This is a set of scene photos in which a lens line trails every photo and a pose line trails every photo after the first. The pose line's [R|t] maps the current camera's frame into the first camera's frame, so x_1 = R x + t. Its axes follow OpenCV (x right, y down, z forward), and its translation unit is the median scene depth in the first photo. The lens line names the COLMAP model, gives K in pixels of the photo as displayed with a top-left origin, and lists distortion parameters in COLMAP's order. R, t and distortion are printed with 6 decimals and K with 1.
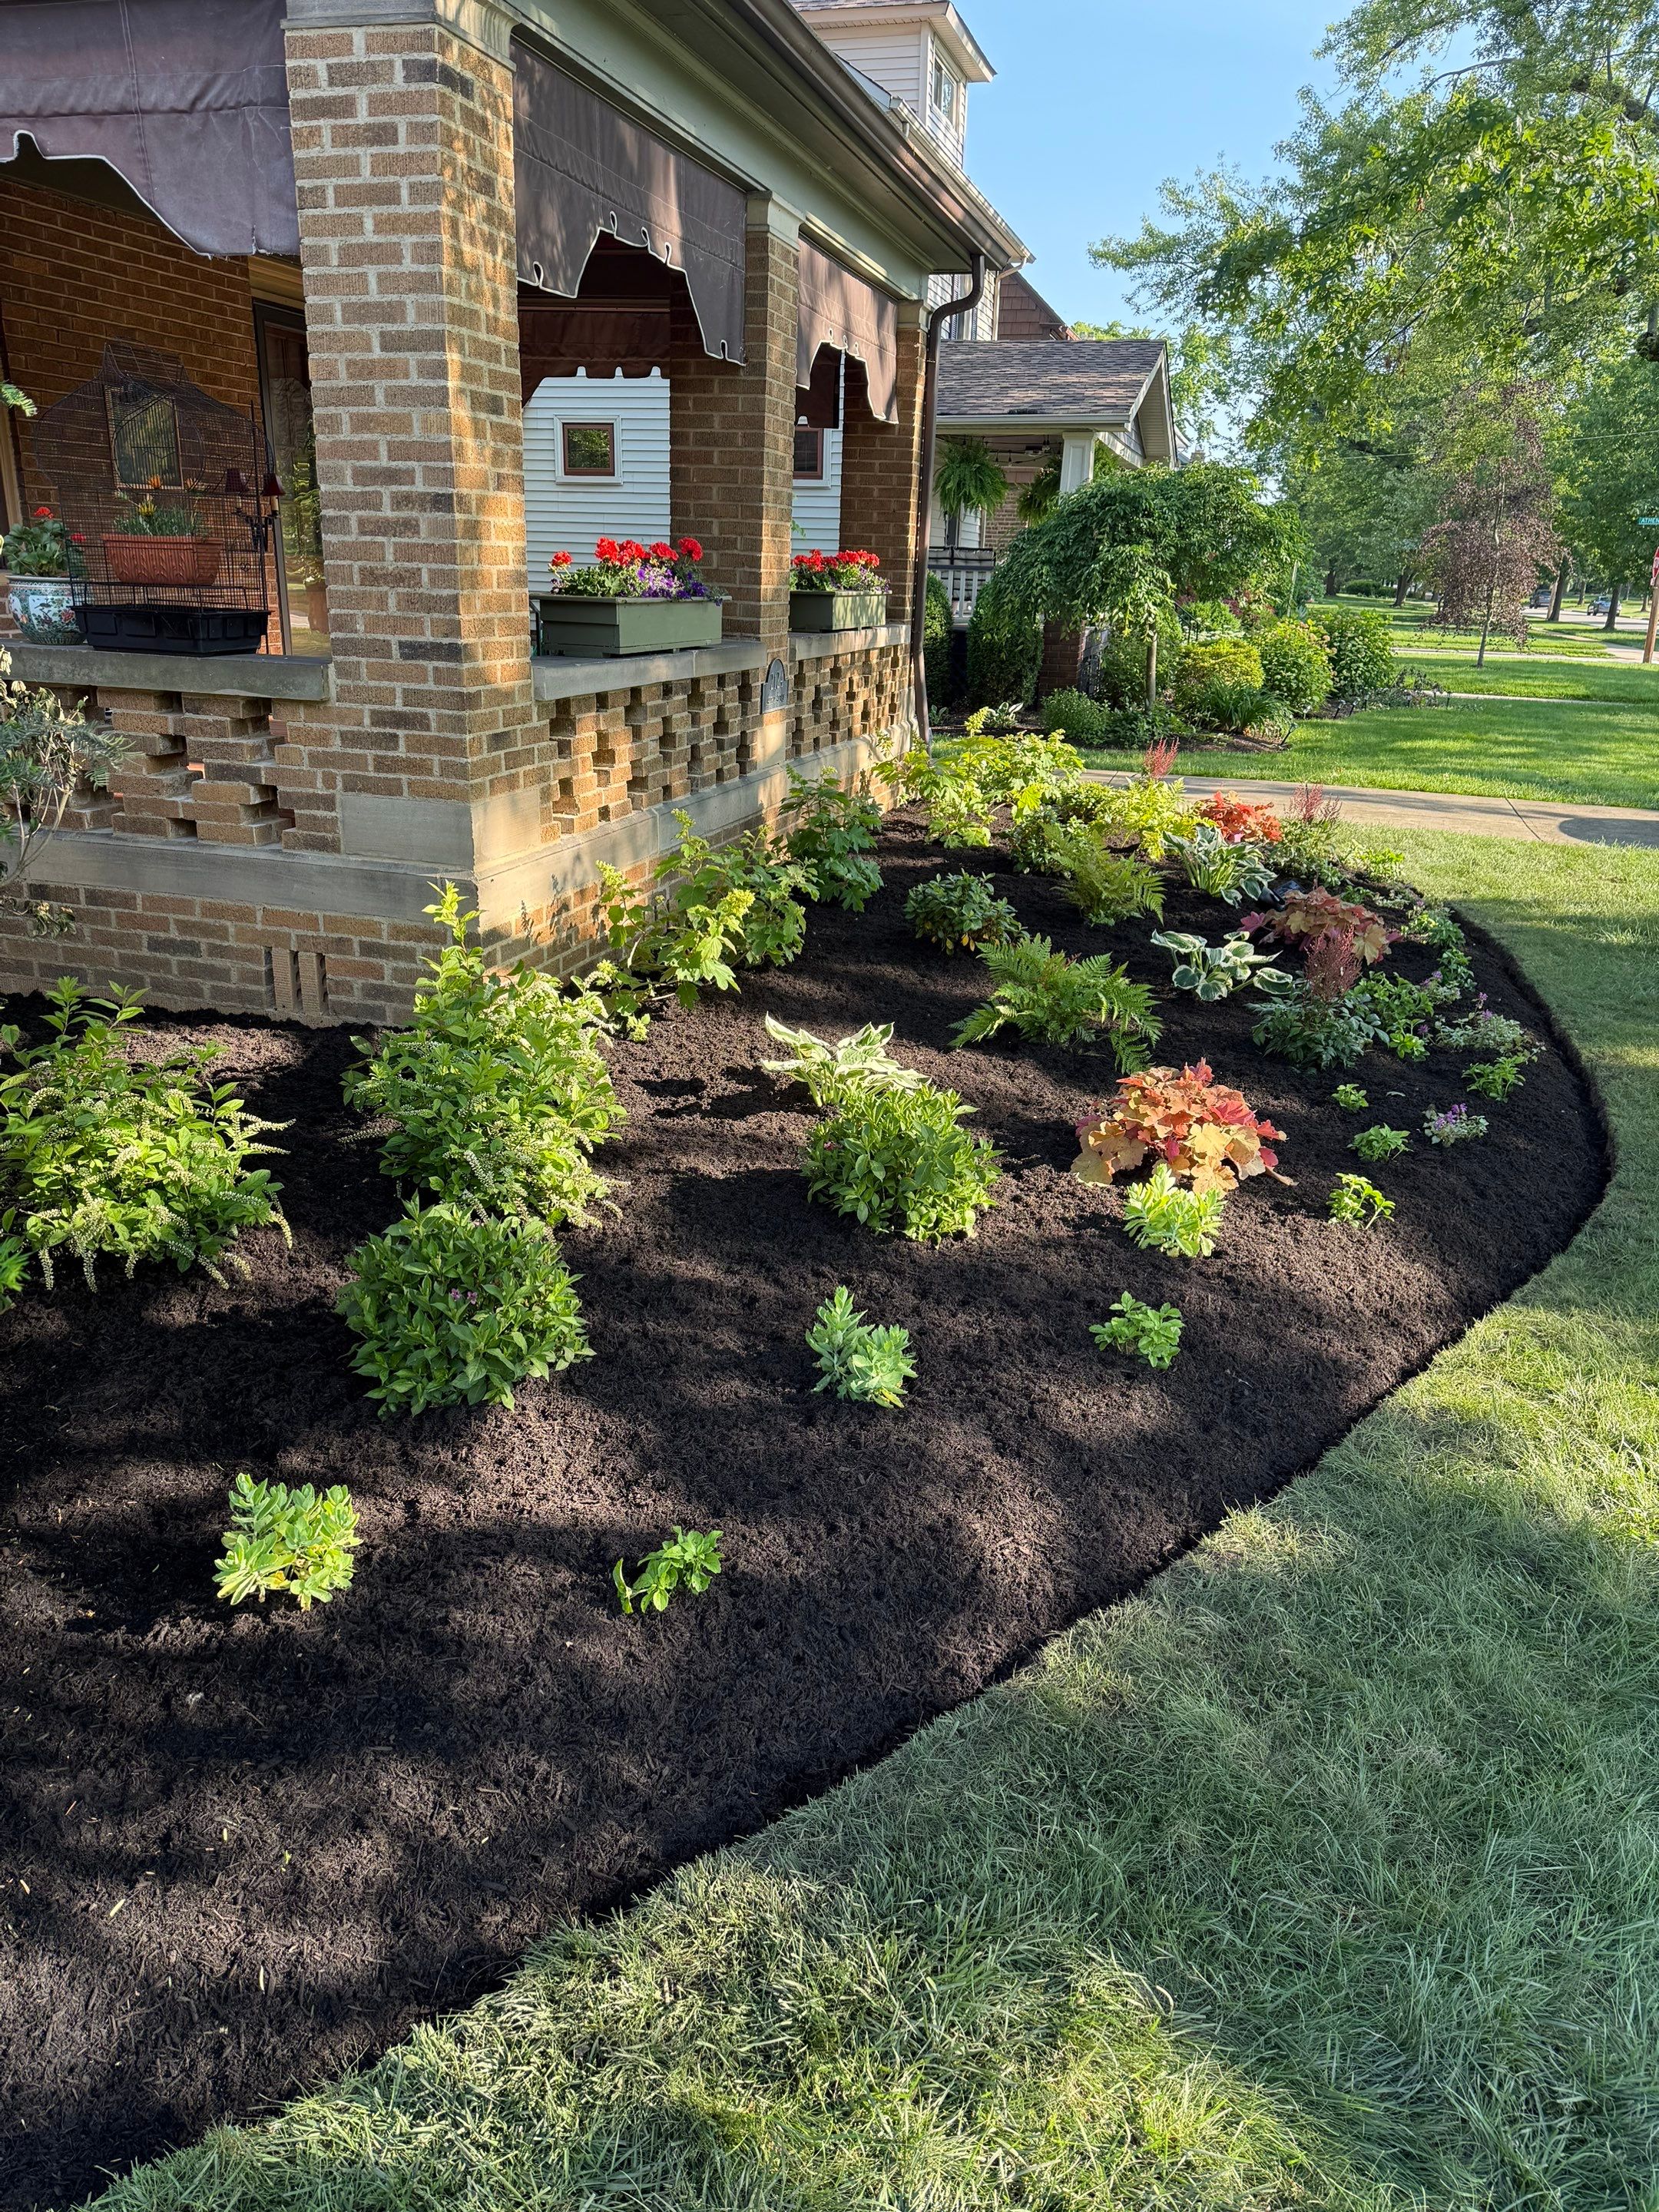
lens RADIAL K [[1469.1, 0, 795.2], [0, 1469.1, 1113.2], [0, 0, 1]] dist [0.030016, 0.002679]
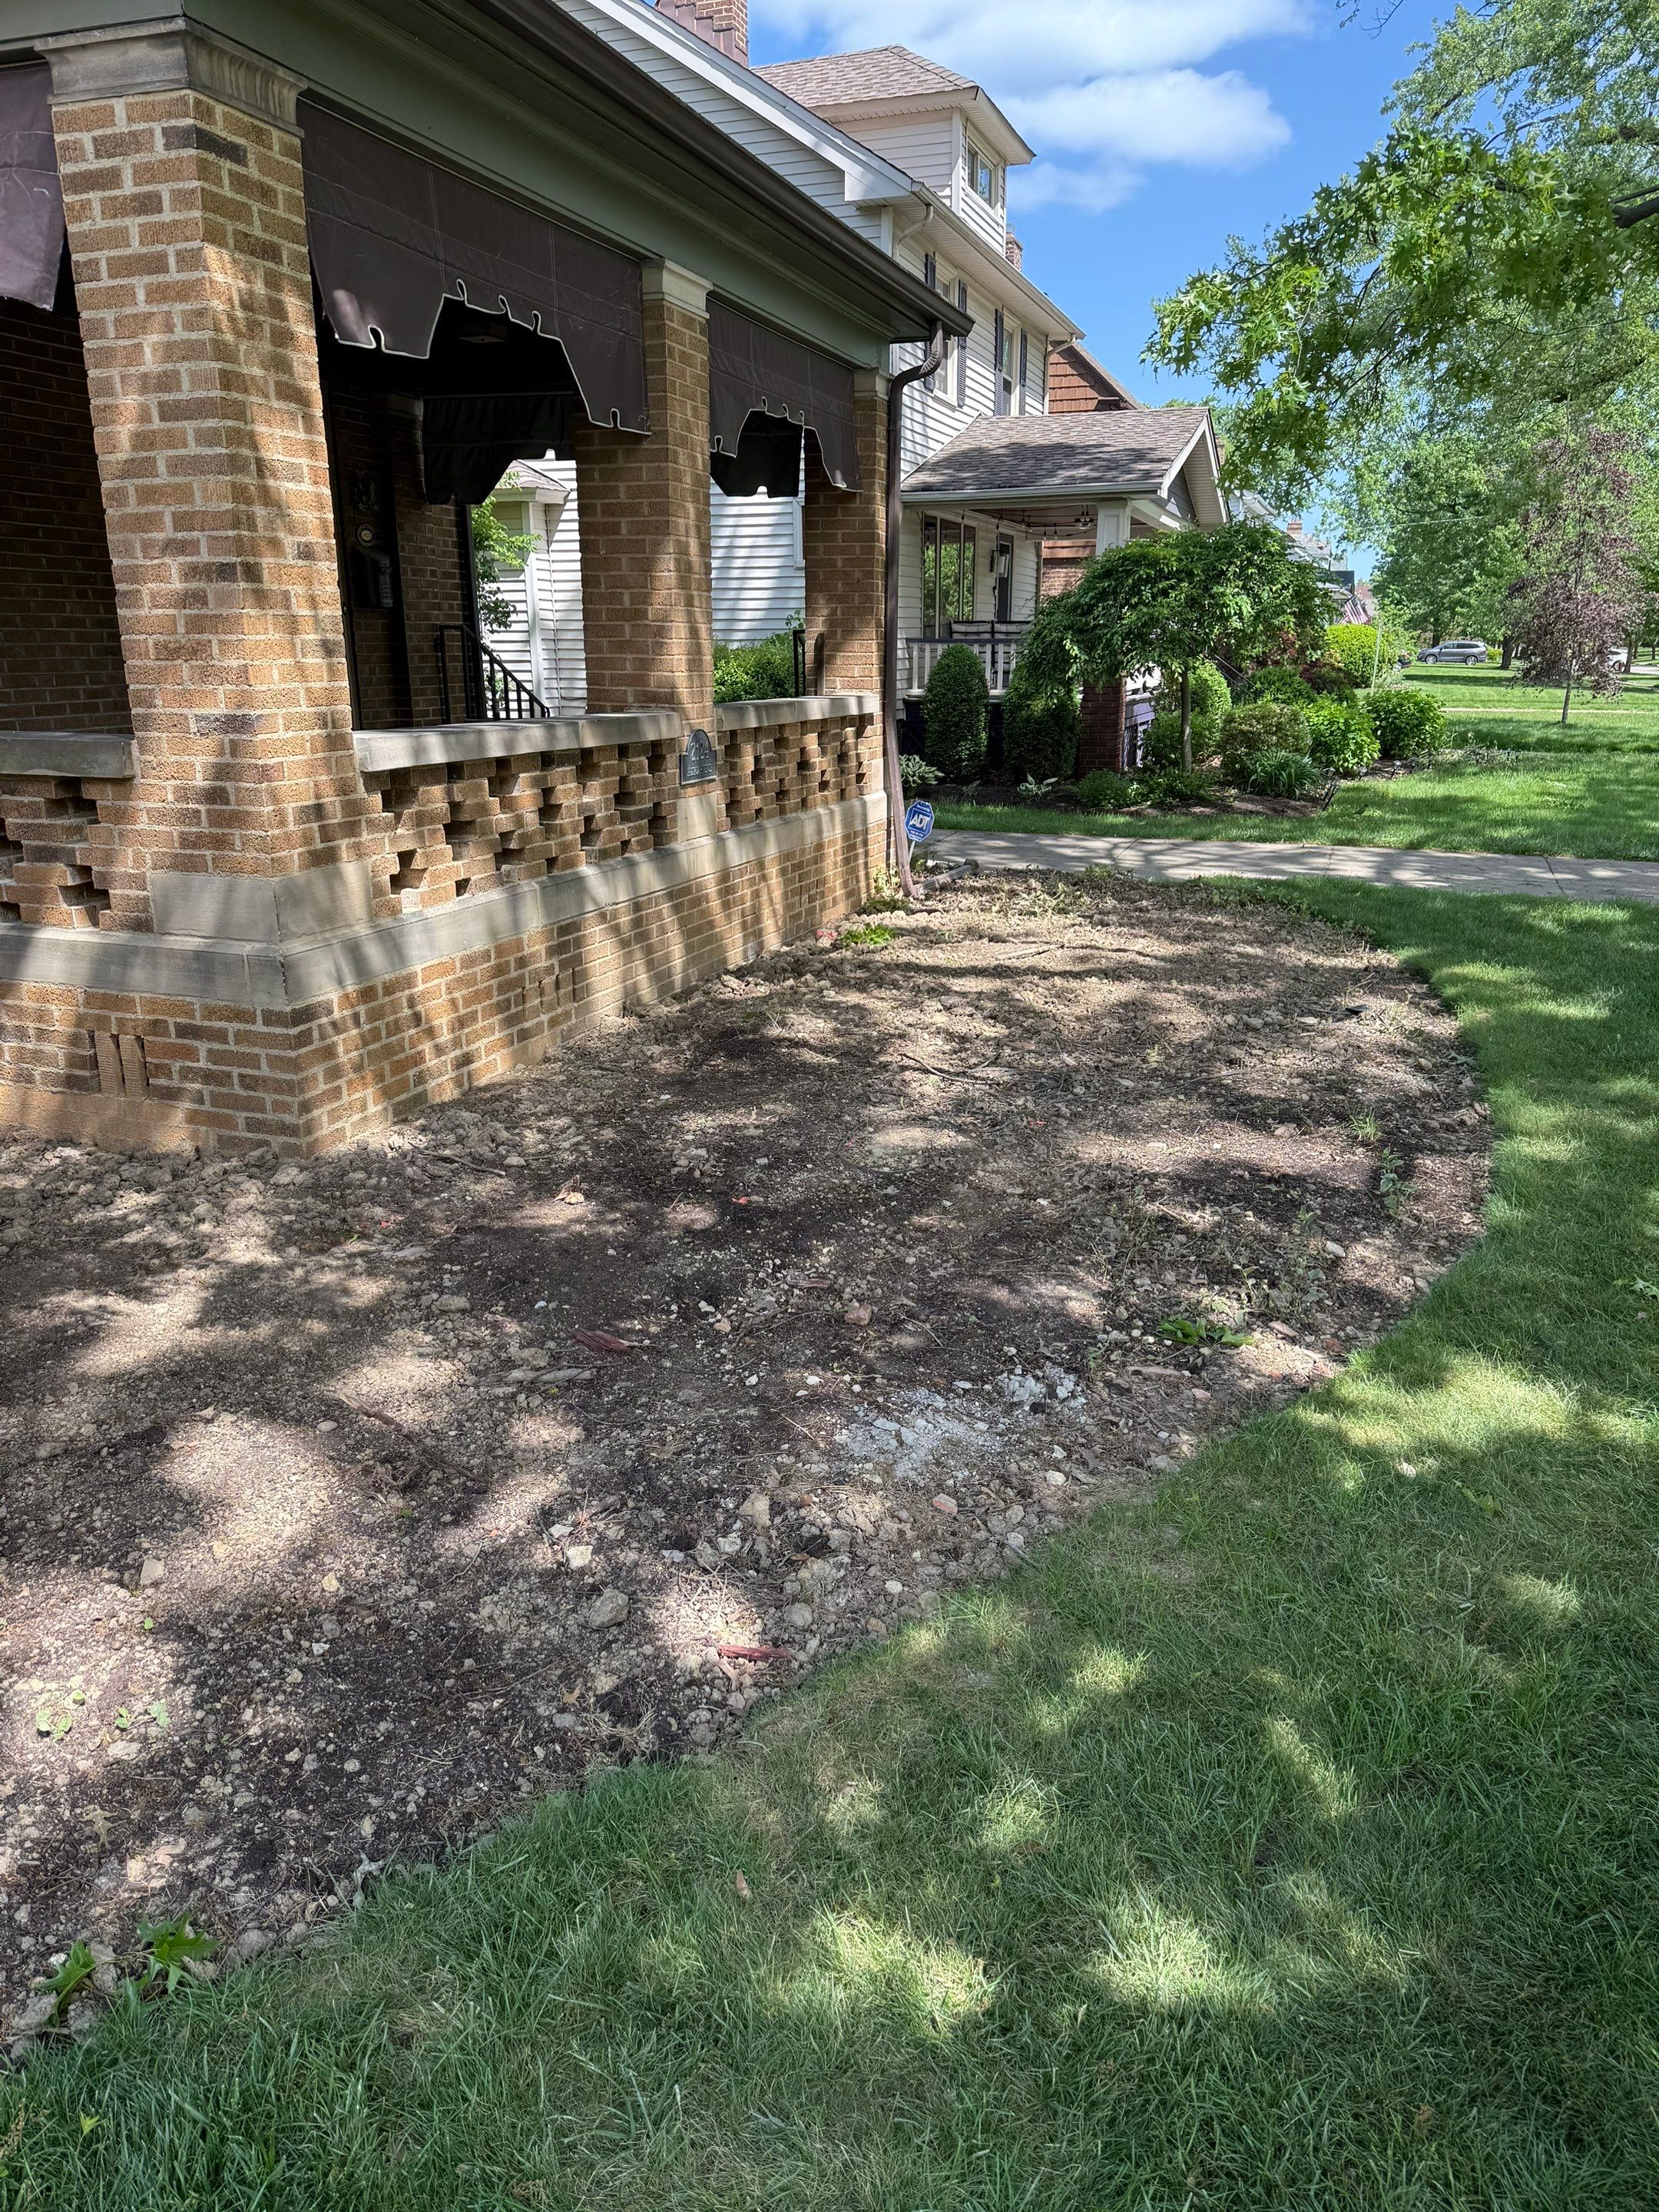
lens RADIAL K [[1469.1, 0, 799.8], [0, 1469.1, 1131.8], [0, 0, 1]] dist [0.030016, 0.002679]
pose [[0.997404, -0.013016, -0.070817, 0.202969], [0.010216, 0.999157, -0.039751, -0.002380], [0.071275, 0.038925, 0.996697, 0.070702]]
